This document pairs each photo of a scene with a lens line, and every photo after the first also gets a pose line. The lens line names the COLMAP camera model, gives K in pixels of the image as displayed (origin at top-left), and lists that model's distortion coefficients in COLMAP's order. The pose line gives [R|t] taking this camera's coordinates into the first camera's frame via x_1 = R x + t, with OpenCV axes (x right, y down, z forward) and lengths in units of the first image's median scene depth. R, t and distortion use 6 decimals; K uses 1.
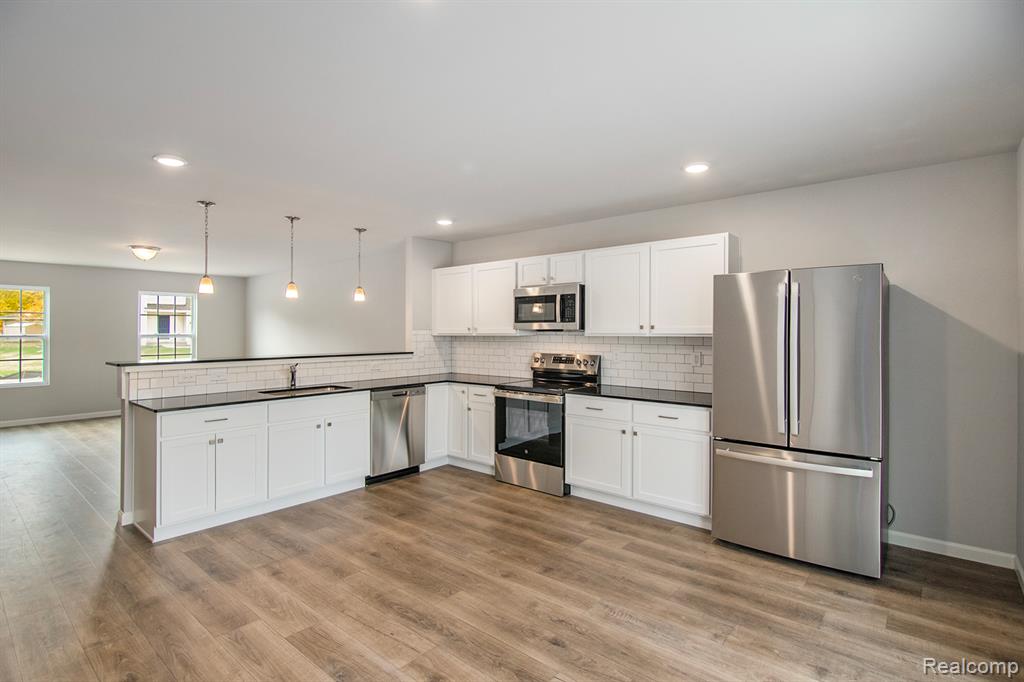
lens RADIAL K [[504.9, 0, 511.3], [0, 504.9, 322.5], [0, 0, 1]] dist [0.002212, -0.000751]
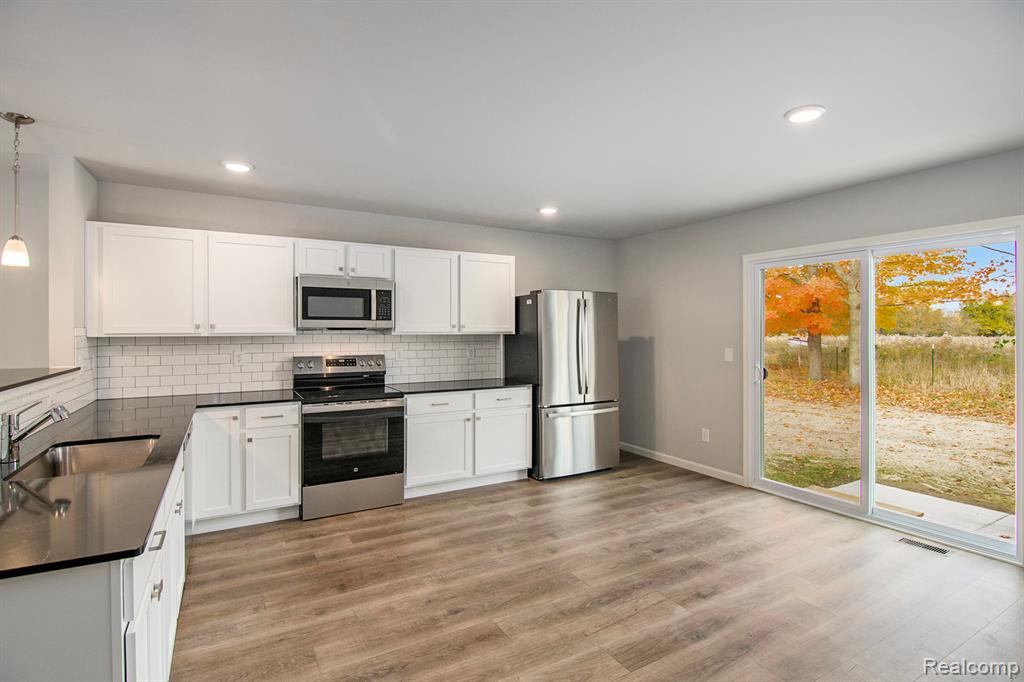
lens RADIAL K [[504.9, 0, 518.4], [0, 504.9, 331.4], [0, 0, 1]] dist [0.002212, -0.000751]
pose [[0.341486, -0.002116, 0.939885, -1.084655], [-0.015723, 0.999845, 0.007964, 0.014313], [-0.939755, -0.017497, 0.341399, 0.713969]]
